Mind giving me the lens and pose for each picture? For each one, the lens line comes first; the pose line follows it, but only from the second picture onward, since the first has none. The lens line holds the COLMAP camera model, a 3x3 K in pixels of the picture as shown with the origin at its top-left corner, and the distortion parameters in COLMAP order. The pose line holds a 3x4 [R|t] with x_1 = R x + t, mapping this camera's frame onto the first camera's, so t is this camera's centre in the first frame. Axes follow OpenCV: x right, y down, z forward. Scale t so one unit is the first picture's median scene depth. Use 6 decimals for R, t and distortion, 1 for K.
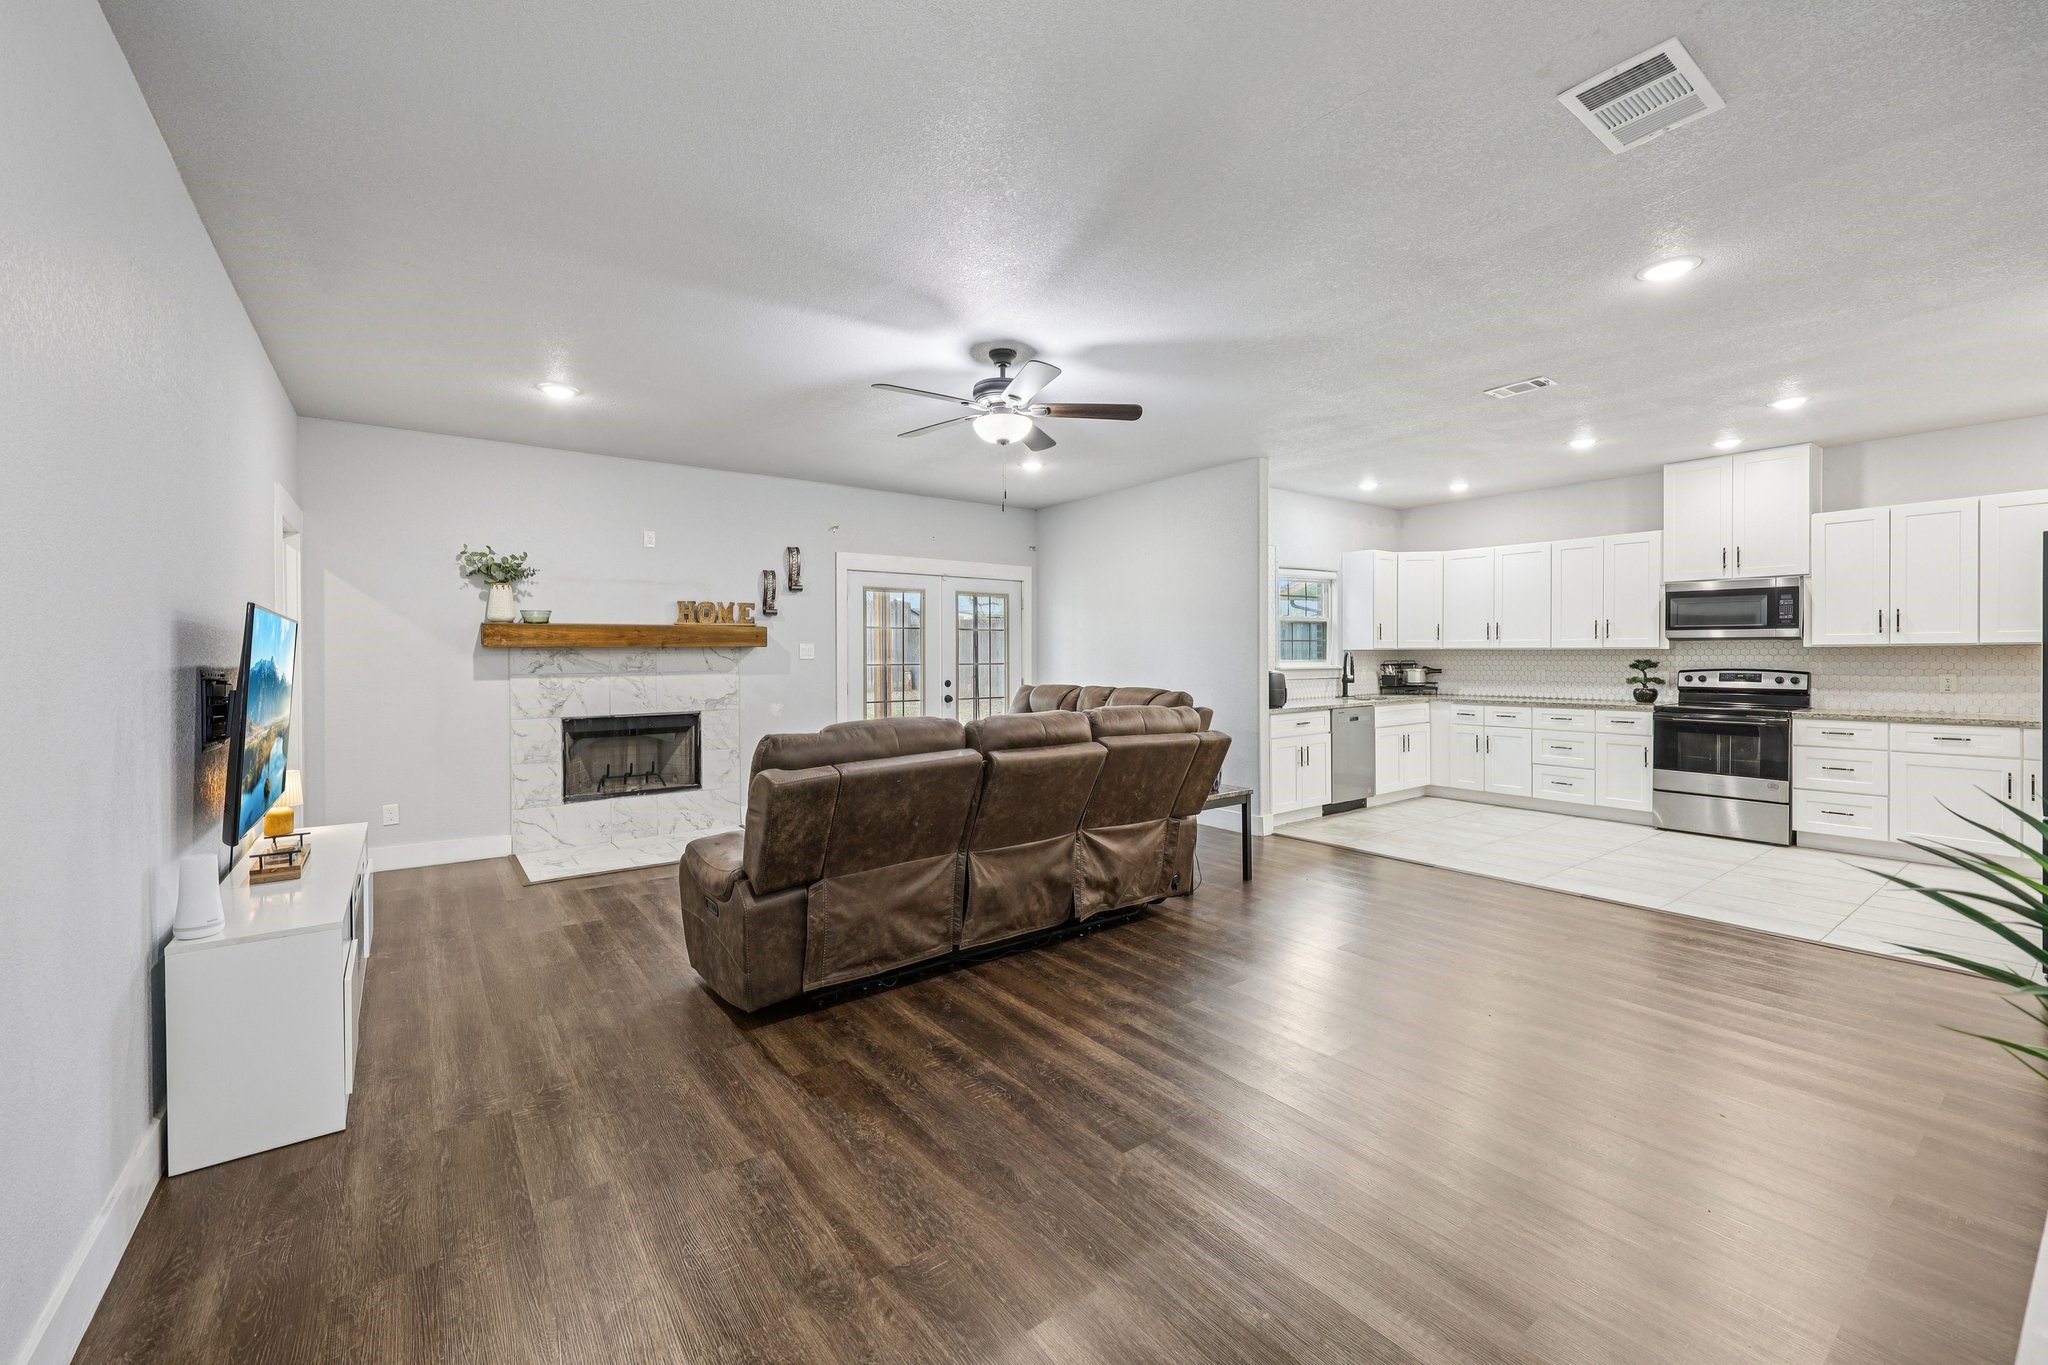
lens RADIAL K [[832.0, 0, 1039.4], [0, 832.0, 665.8], [0, 0, 1]] dist [-0.000964, 0.000494]
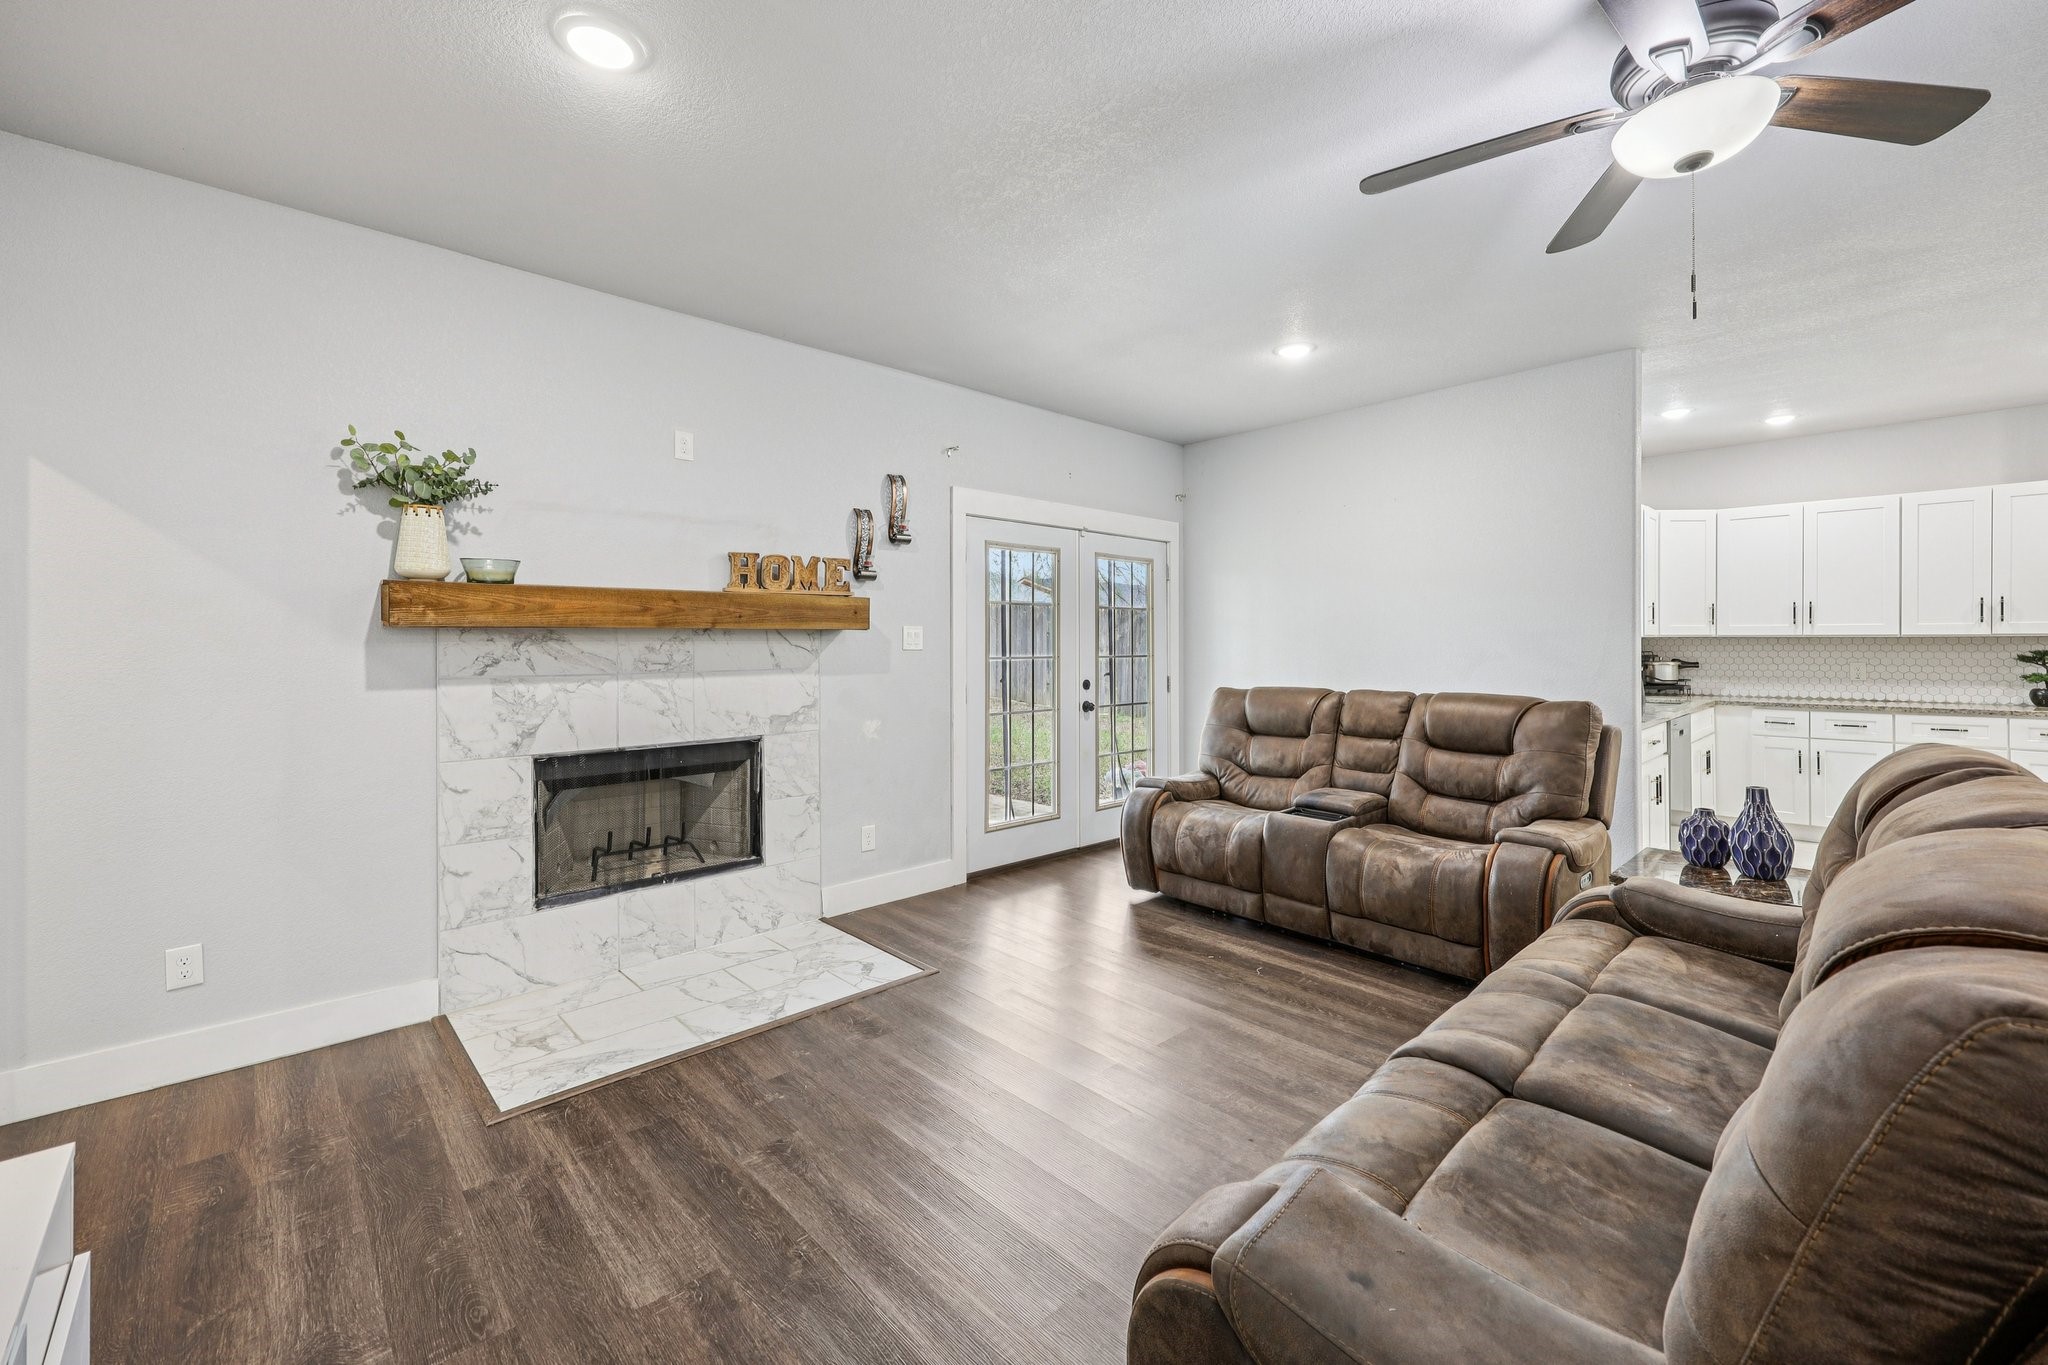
lens RADIAL K [[832.0, 0, 1037.5], [0, 832.0, 647.1], [0, 0, 1]] dist [-0.000964, 0.000494]
pose [[0.994186, 0.000318, 0.107680, -0.278722], [0.000844, 0.999942, -0.010743, -0.003201], [-0.107678, 0.010771, 0.994128, 0.382806]]
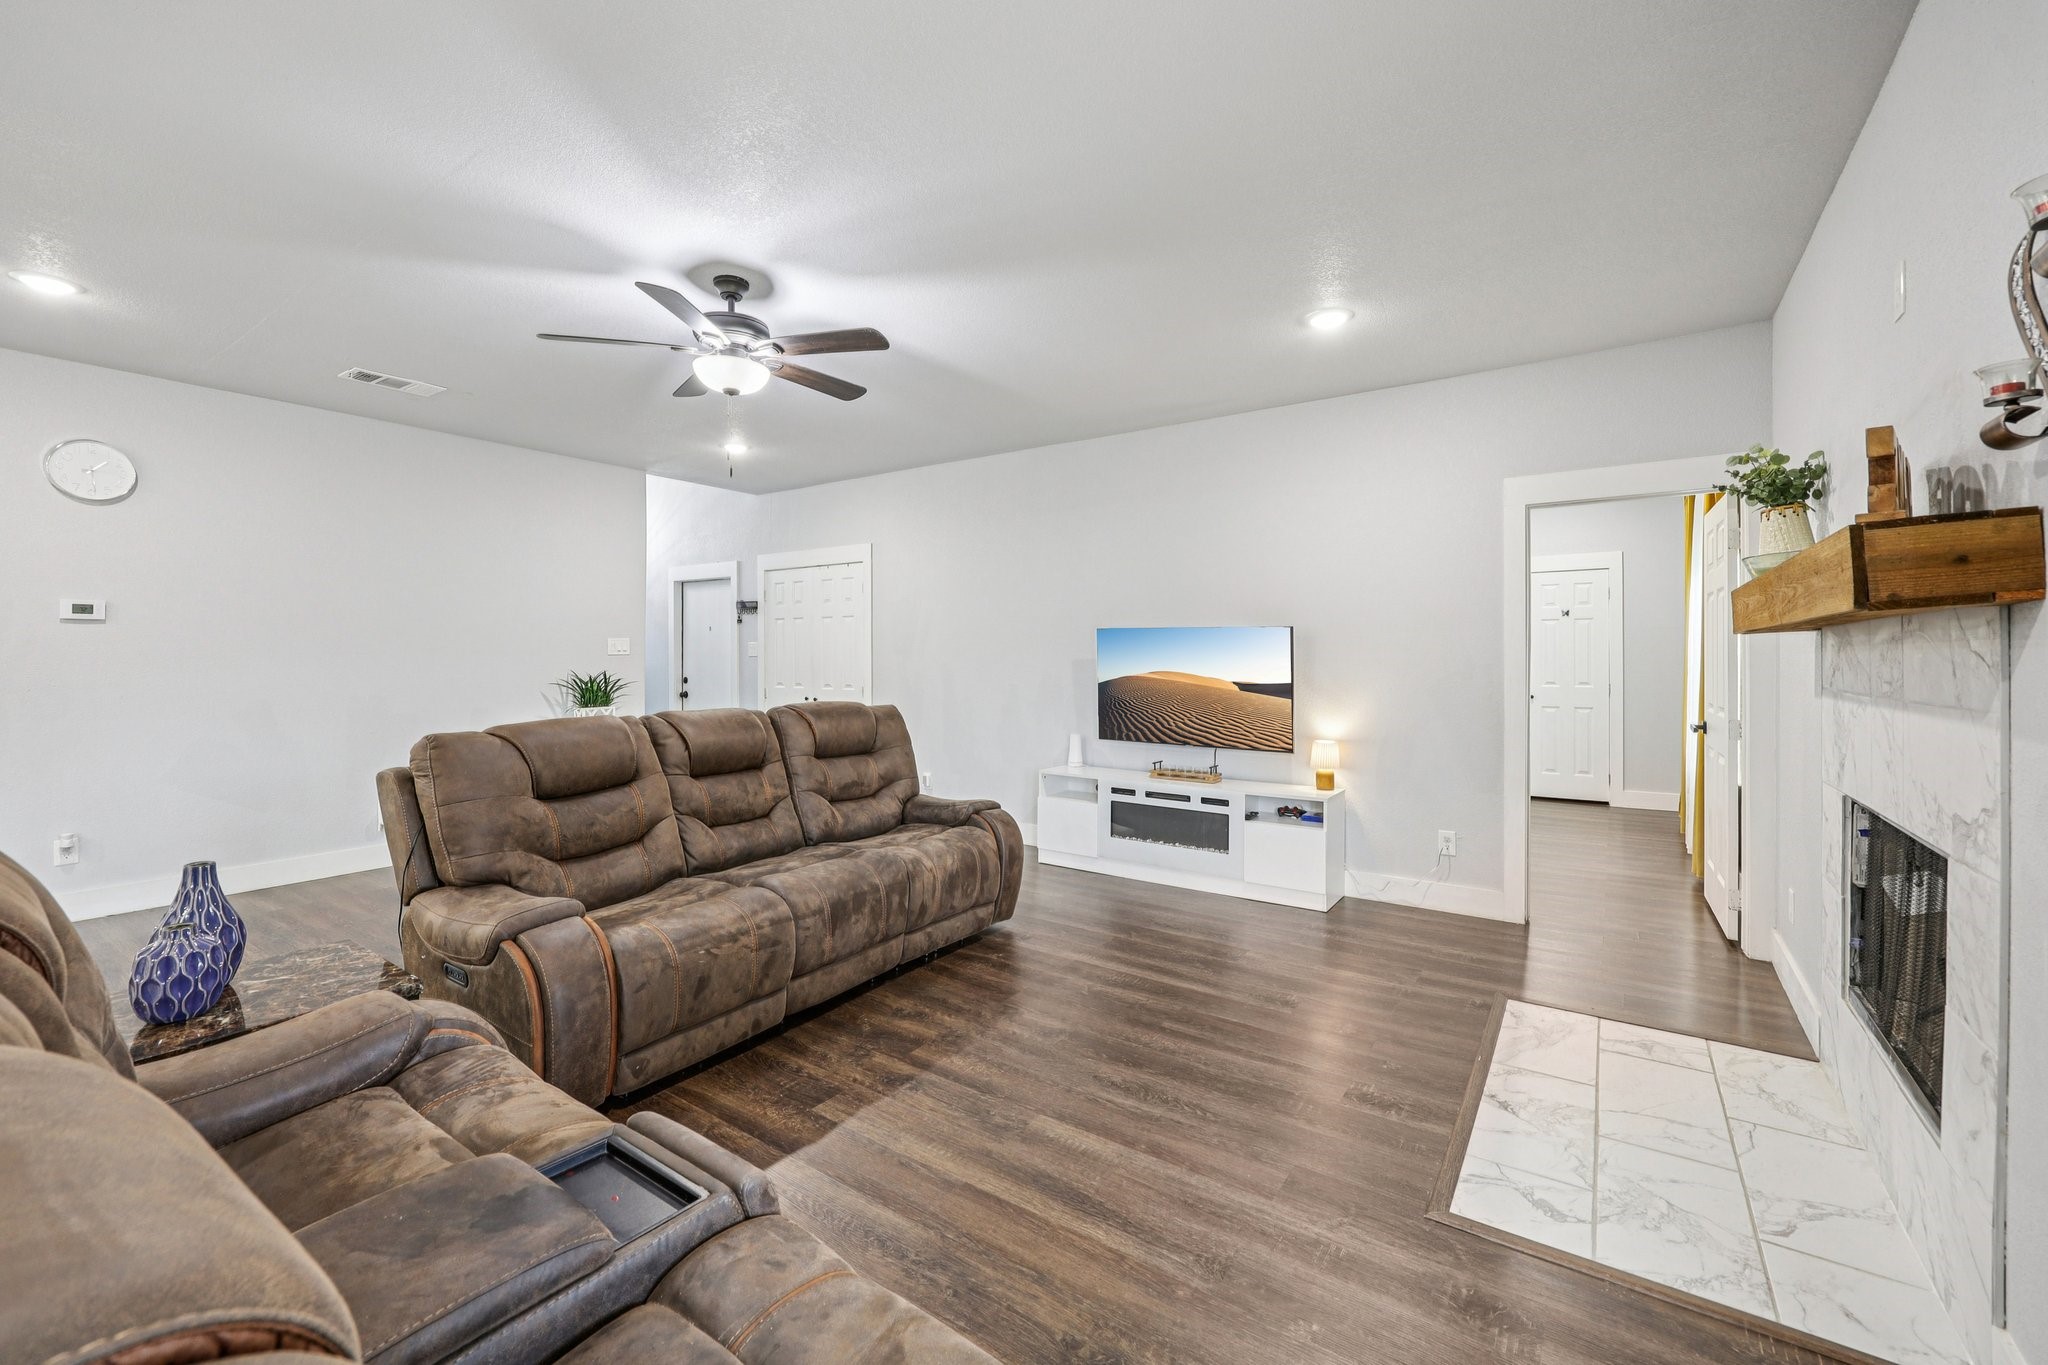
lens RADIAL K [[832.0, 0, 1034.1], [0, 832.0, 658.1], [0, 0, 1]] dist [-0.000964, 0.000494]
pose [[-0.951000, 0.005814, -0.309137, -0.045550], [0.001288, 0.999889, 0.014843, -0.013381], [0.309189, 0.013717, -0.950902, 1.186713]]
